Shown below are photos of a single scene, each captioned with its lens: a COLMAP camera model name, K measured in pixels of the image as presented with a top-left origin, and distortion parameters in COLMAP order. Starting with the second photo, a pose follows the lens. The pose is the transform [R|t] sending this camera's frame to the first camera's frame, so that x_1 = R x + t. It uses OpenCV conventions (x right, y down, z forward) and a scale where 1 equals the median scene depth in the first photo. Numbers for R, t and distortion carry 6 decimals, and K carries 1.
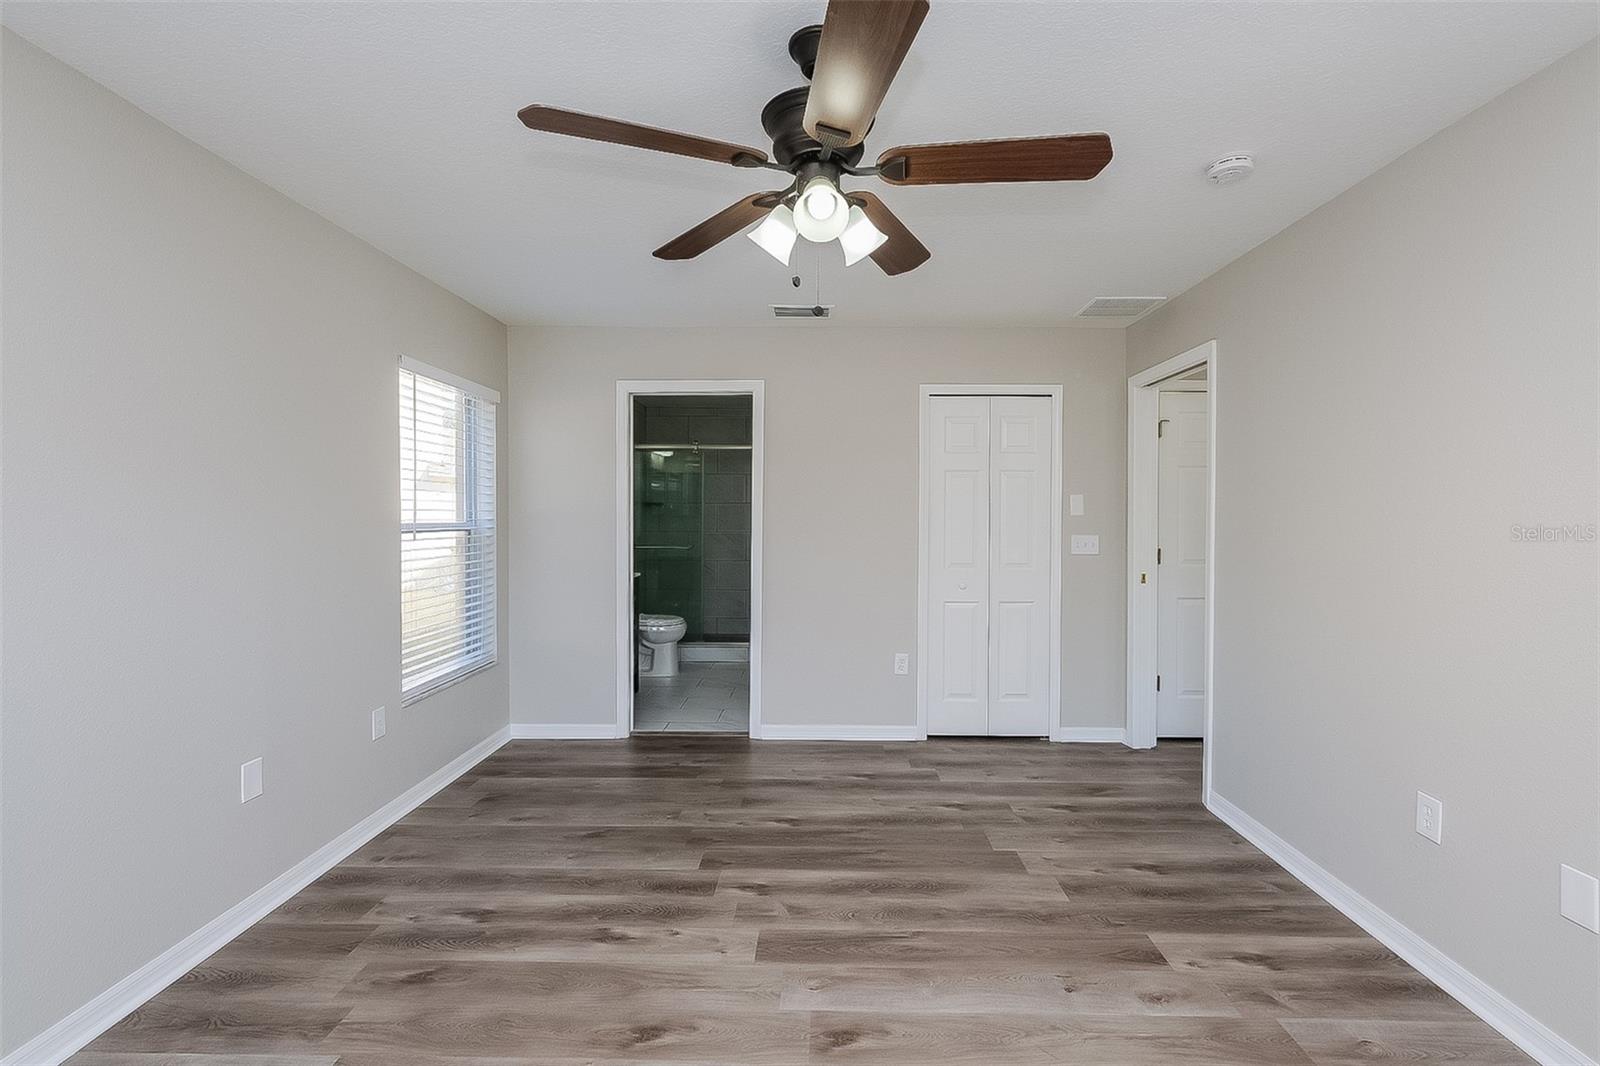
lens RADIAL K [[706.2, 0, 798.7], [0, 706.2, 526.4], [0, 0, 1]] dist [-0.002523, -0.000064]
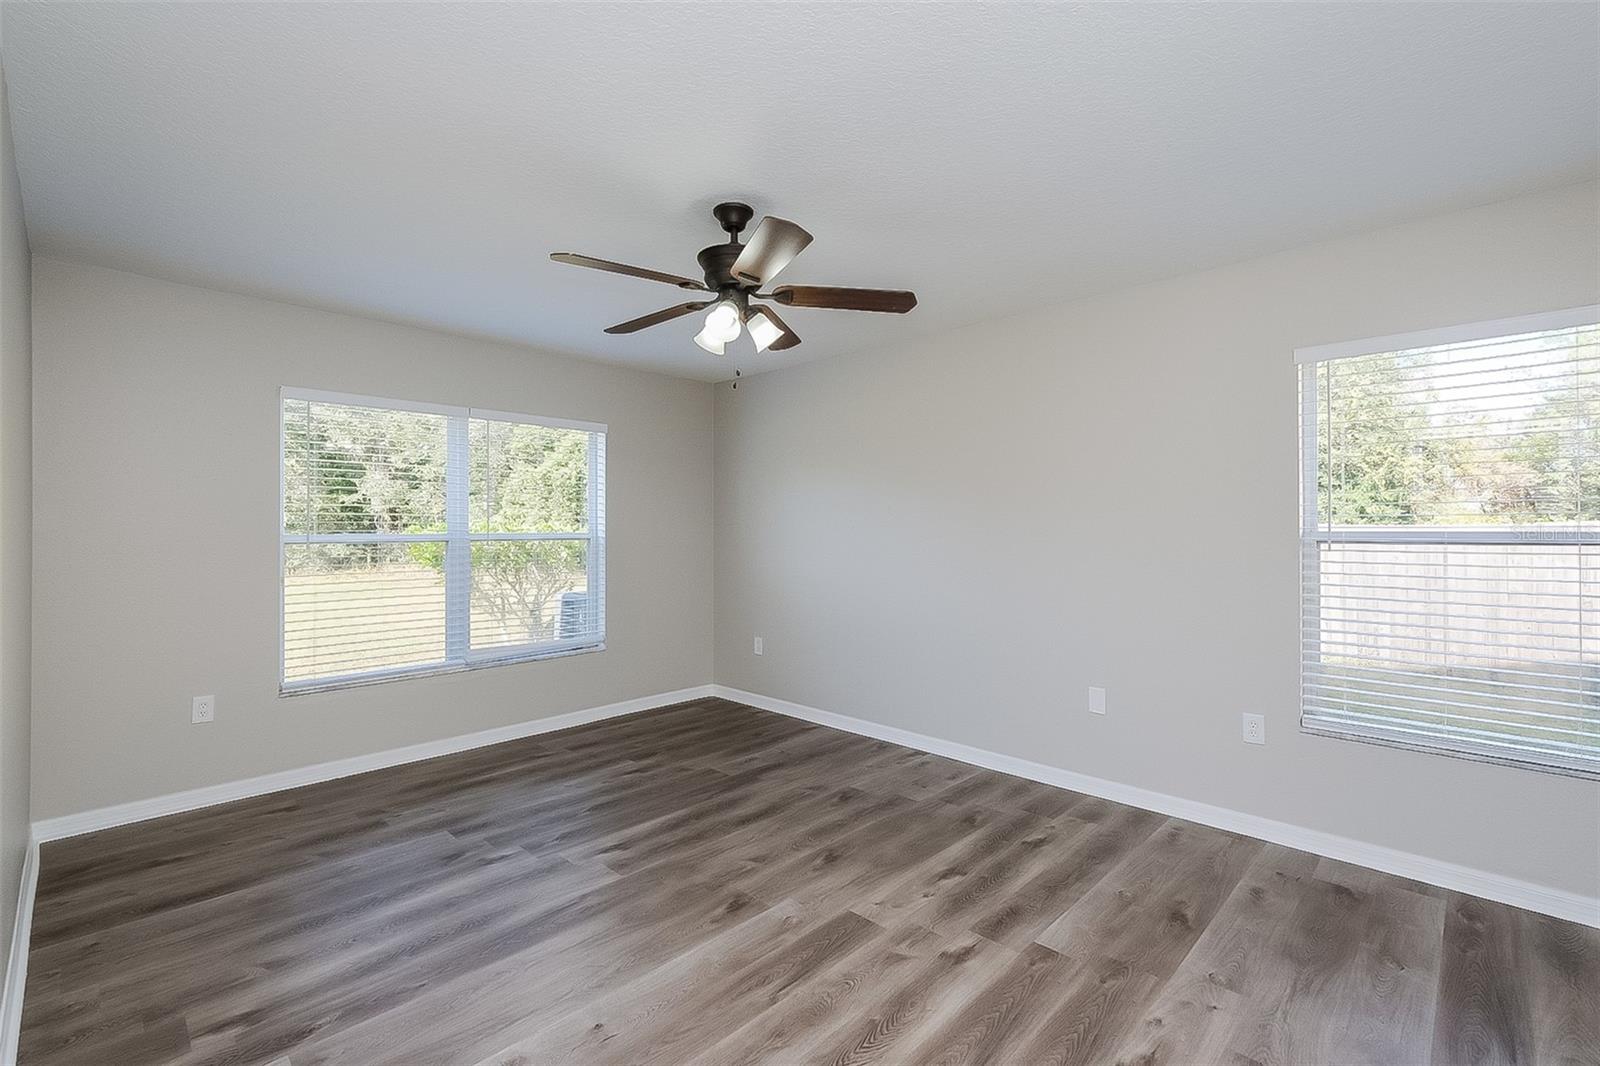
lens RADIAL K [[706.2, 0, 802.0], [0, 706.2, 527.2], [0, 0, 1]] dist [-0.002523, -0.000064]
pose [[-0.672091, -0.007124, -0.740434, 0.761609], [-0.013519, 0.999905, 0.002651, -0.006293], [0.740345, 0.011792, -0.672123, 1.543503]]
